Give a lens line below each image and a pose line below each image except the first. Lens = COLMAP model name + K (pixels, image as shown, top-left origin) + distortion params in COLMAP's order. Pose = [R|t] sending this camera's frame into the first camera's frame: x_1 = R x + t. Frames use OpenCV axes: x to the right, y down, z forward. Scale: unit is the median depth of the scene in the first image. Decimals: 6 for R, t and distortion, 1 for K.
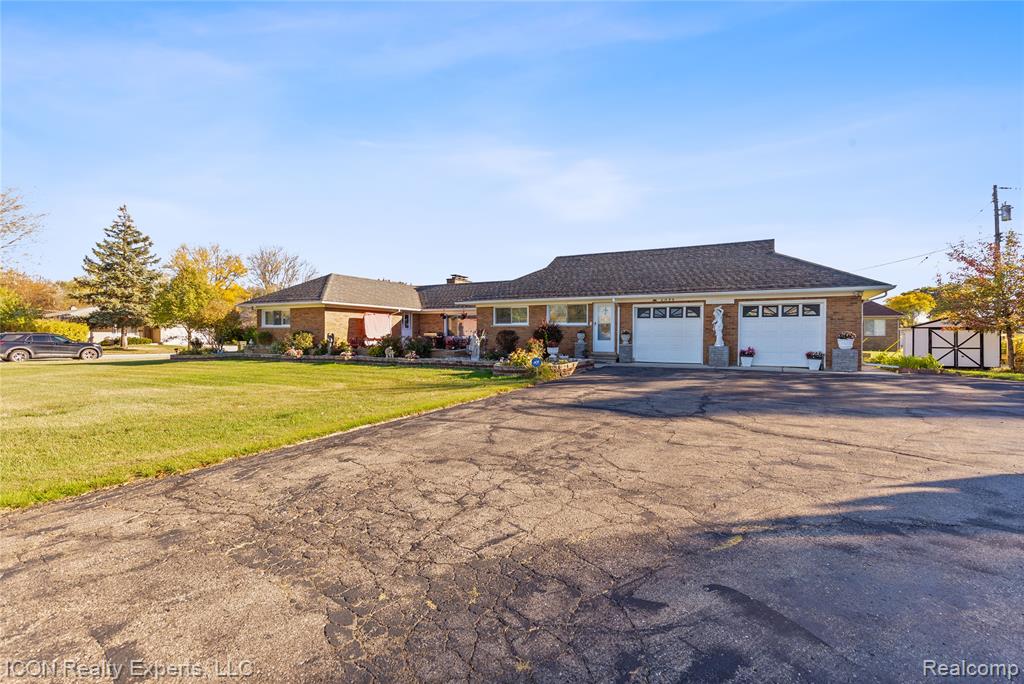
lens RADIAL K [[470.4, 0, 530.0], [0, 470.4, 338.2], [0, 0, 1]] dist [0.004298, -0.000818]
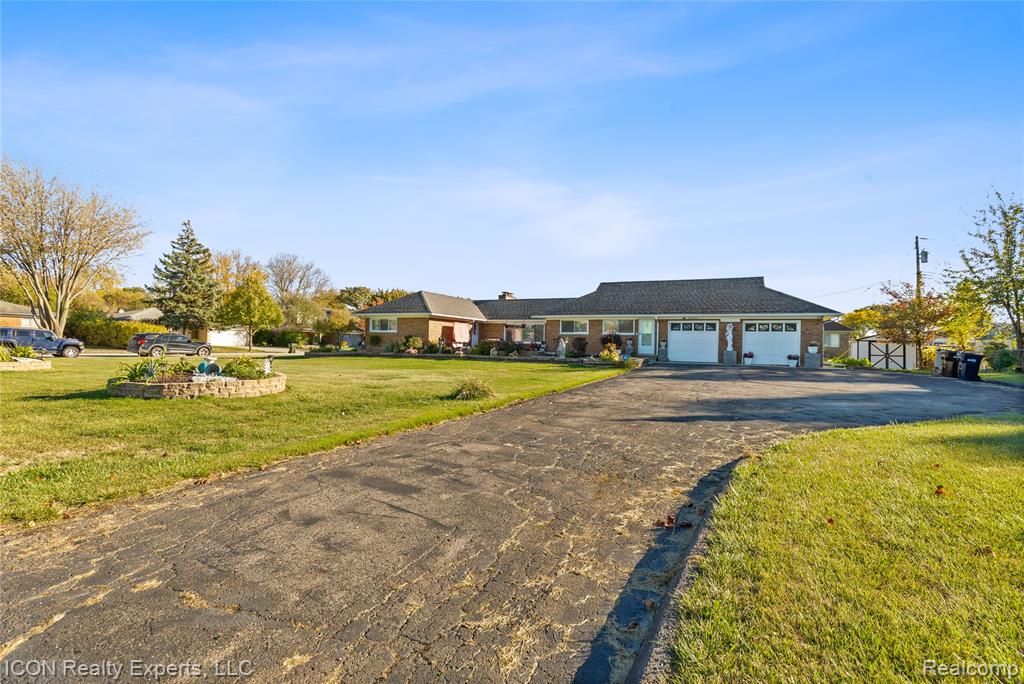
lens RADIAL K [[470.4, 0, 525.3], [0, 470.4, 336.4], [0, 0, 1]] dist [0.004298, -0.000818]
pose [[0.998276, 0.016940, 0.056197, -0.262758], [-0.015731, 0.999637, -0.021882, 0.012303], [-0.056547, 0.020960, 0.998180, -0.357908]]
